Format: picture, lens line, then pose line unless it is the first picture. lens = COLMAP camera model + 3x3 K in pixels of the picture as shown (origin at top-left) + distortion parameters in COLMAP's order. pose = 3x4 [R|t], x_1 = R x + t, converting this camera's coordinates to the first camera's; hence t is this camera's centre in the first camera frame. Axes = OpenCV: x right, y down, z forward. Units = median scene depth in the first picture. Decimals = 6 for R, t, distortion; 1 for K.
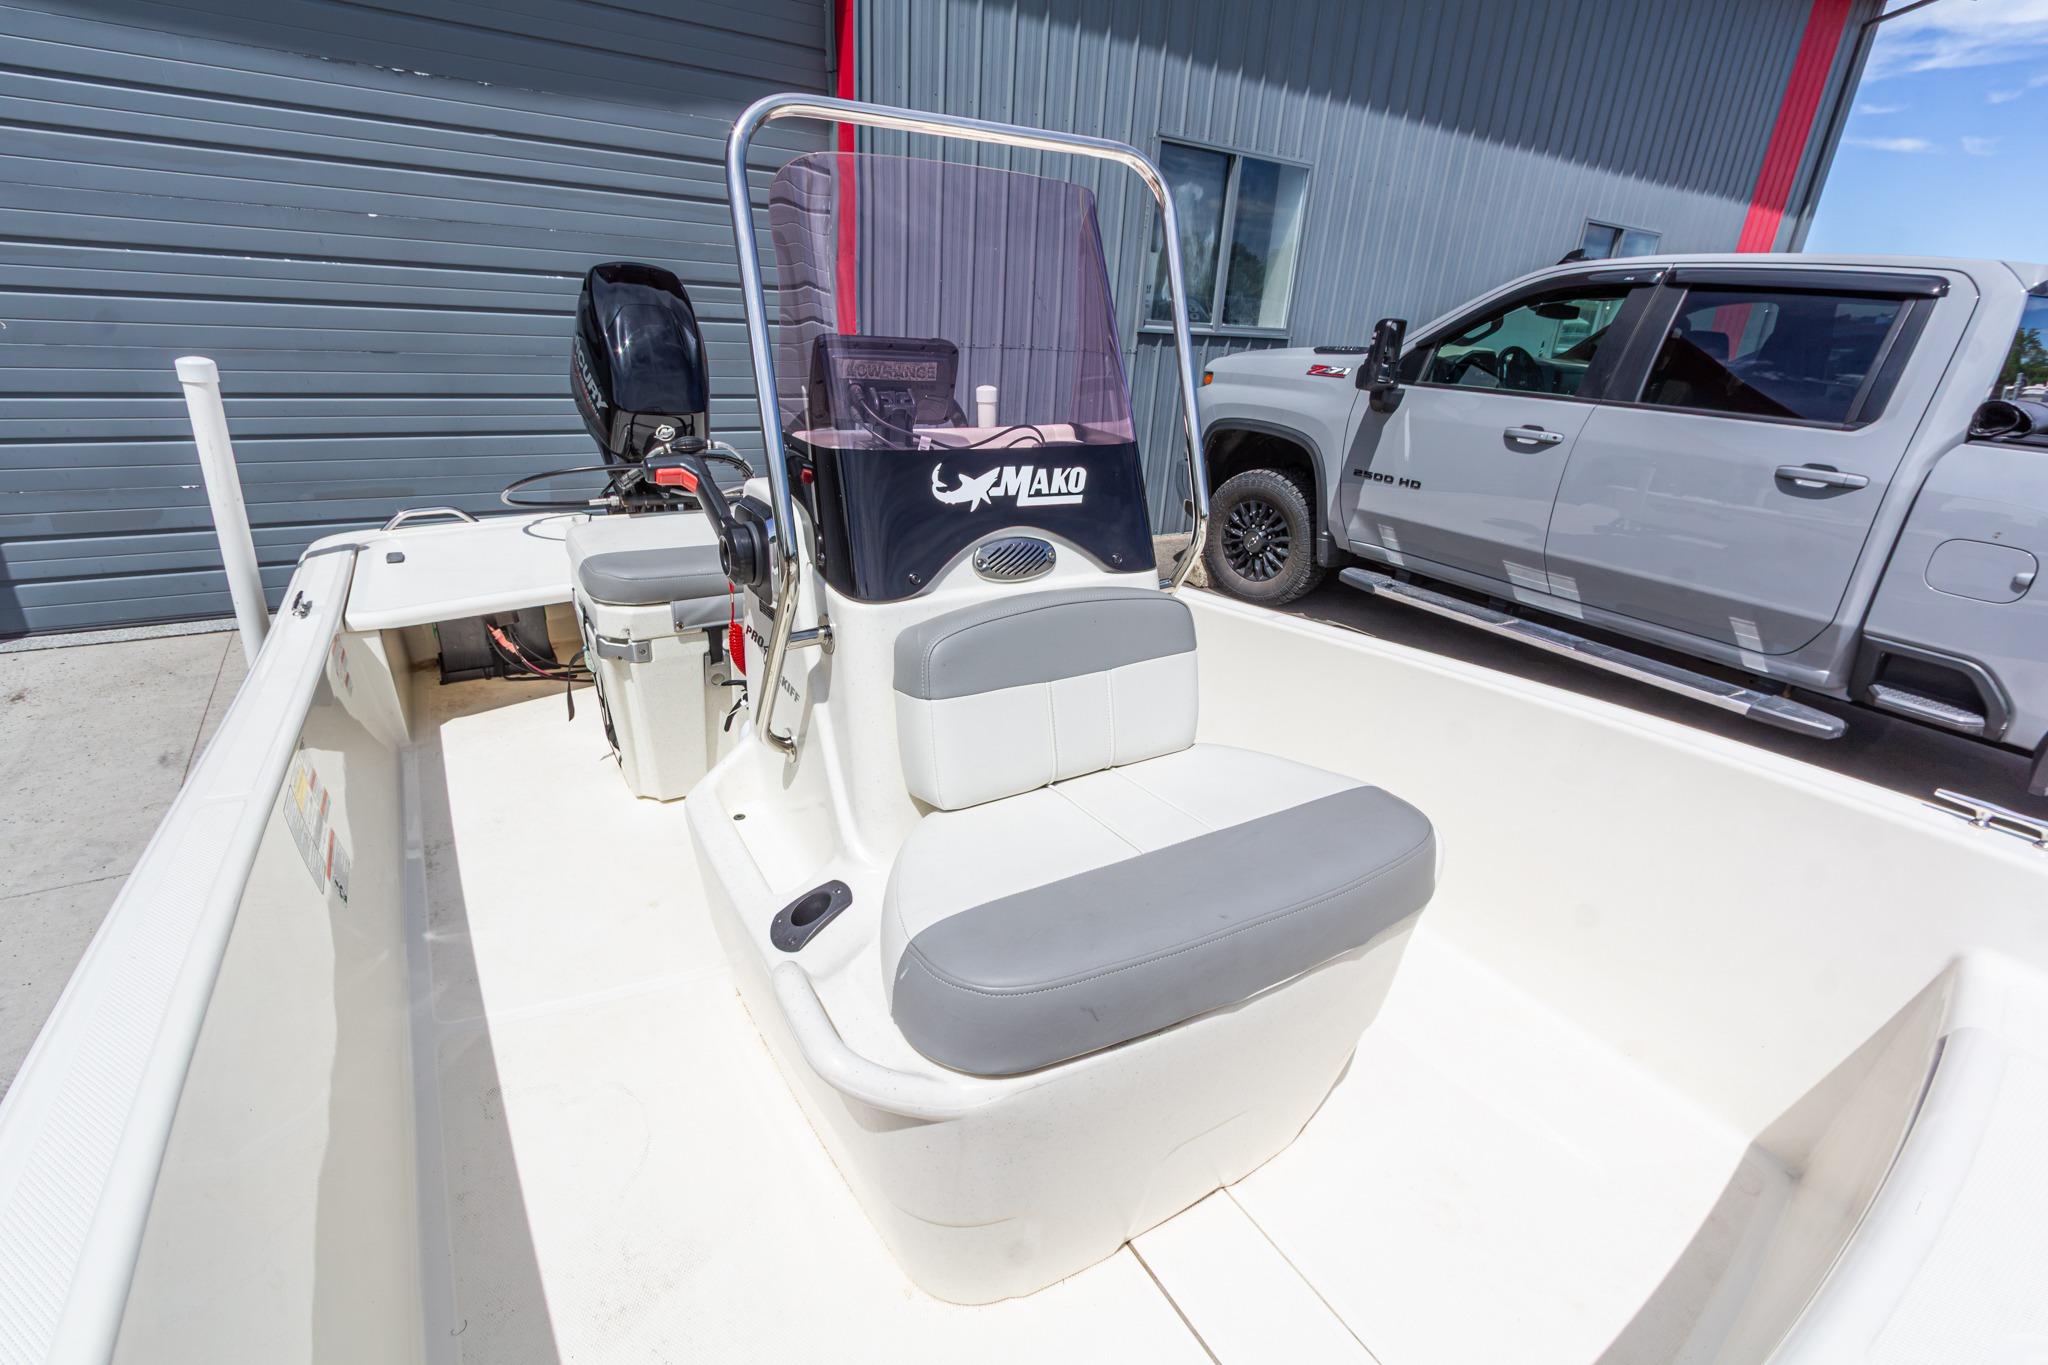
lens RADIAL K [[926.2, 0, 1024.1], [0, 926.2, 672.1], [0, 0, 1]] dist [0.002659, -0.001399]
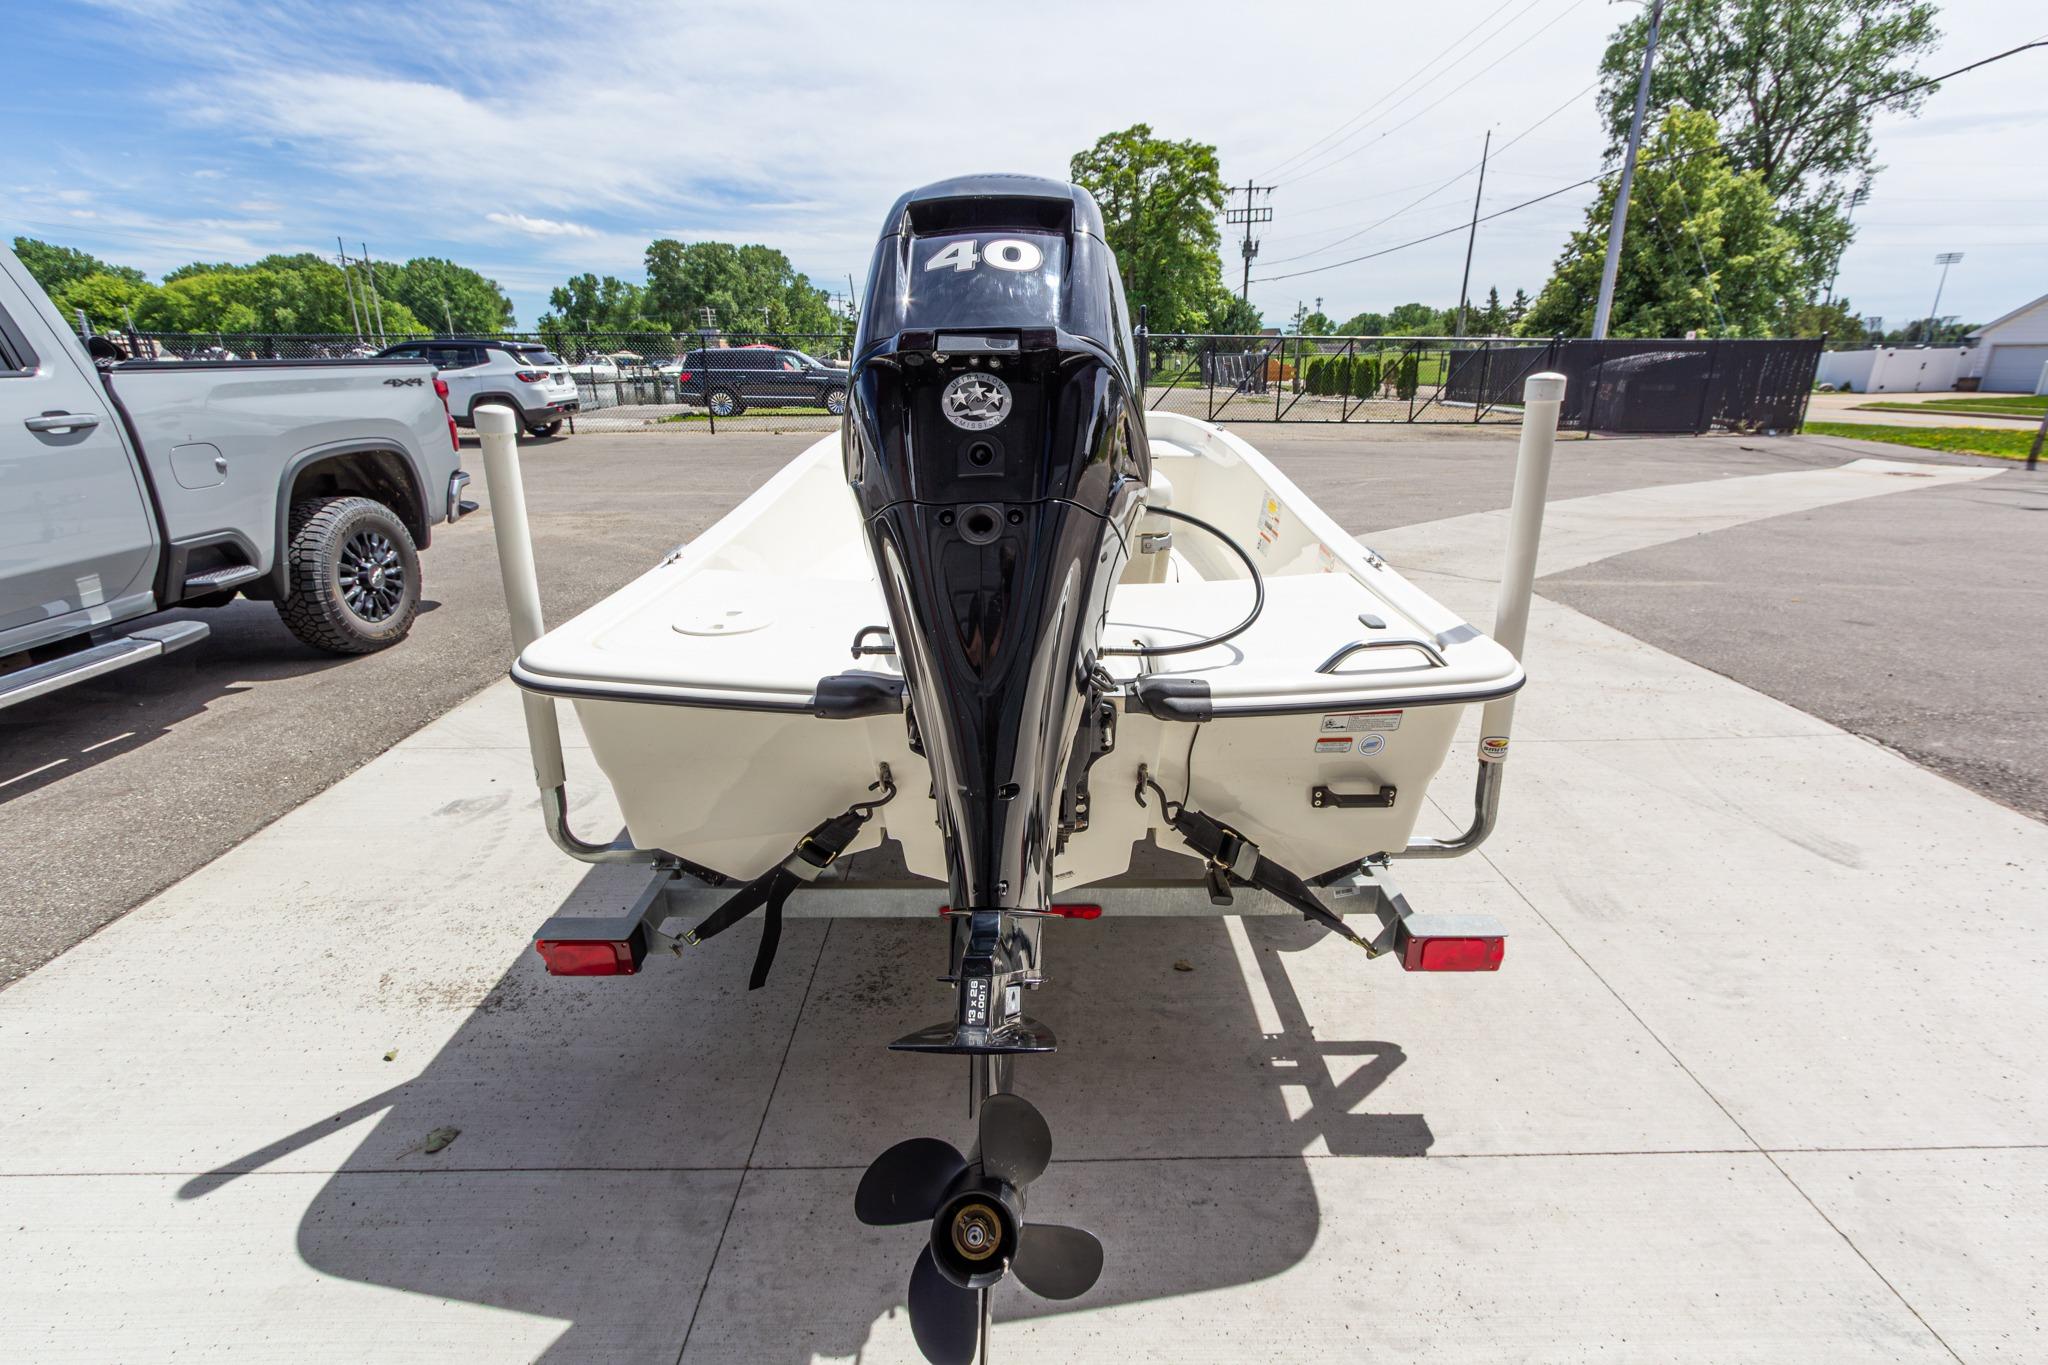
lens RADIAL K [[926.2, 0, 1032.7], [0, 926.2, 688.1], [0, 0, 1]] dist [0.002659, -0.001399]
pose [[-0.841491, -0.233957, 0.486987, -0.423356], [0.155784, 0.758020, 0.633354, -0.320116], [-0.517323, 0.608826, -0.601421, 0.843643]]
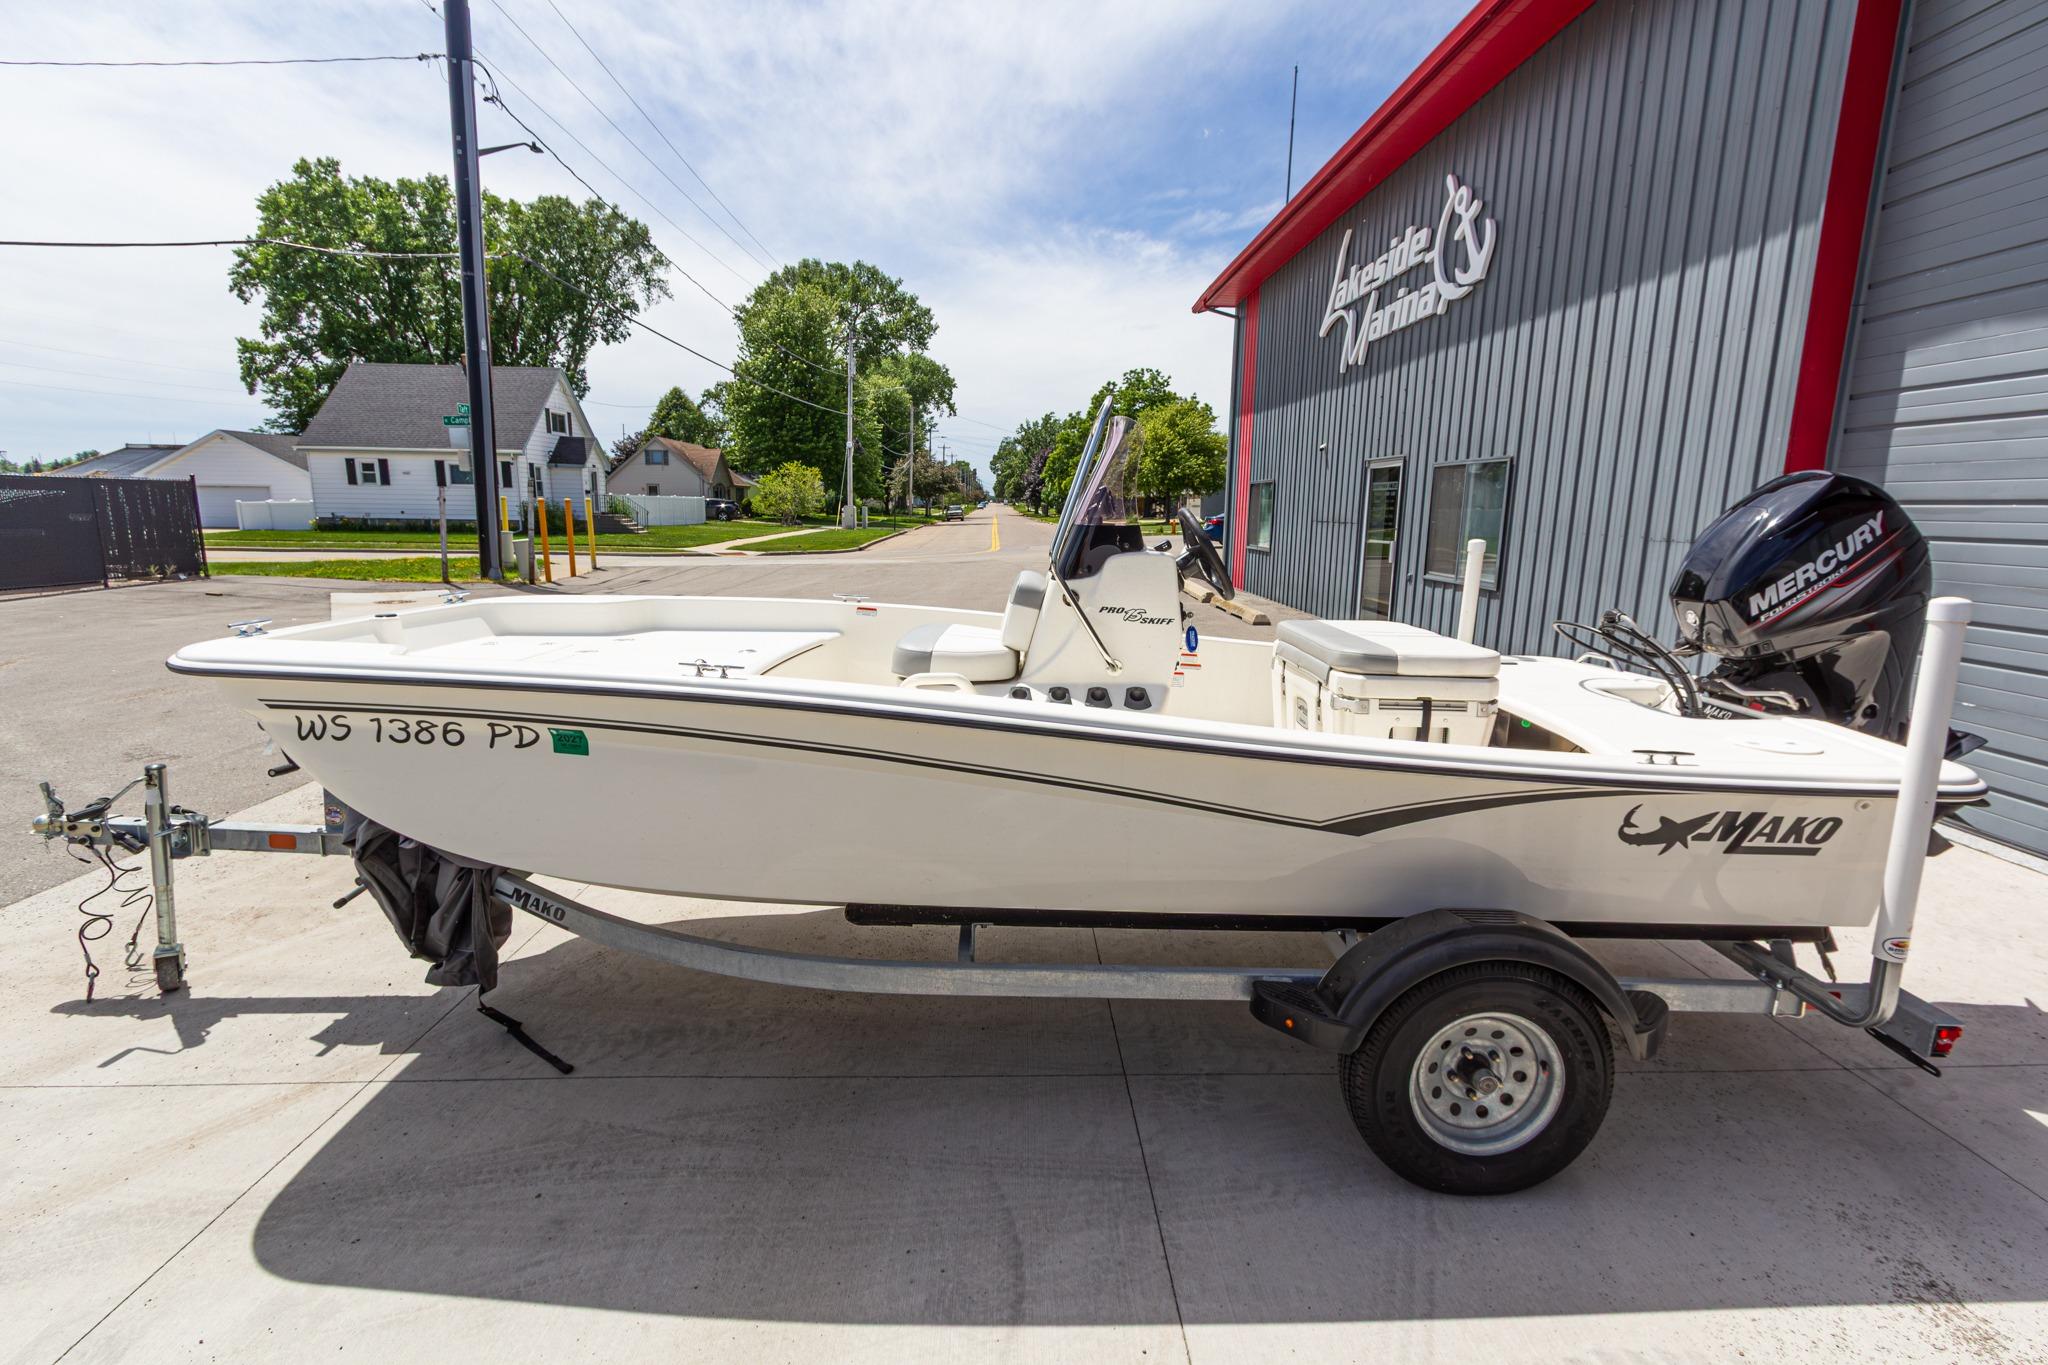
lens RADIAL K [[926.2, 0, 1036.6], [0, 926.2, 688.2], [0, 0, 1]] dist [0.002659, -0.001399]
pose [[-0.513832, 0.096217, -0.852478, 0.541181], [-0.362284, 0.876402, 0.317284, -0.150129], [0.777642, 0.471870, -0.415465, 0.532711]]
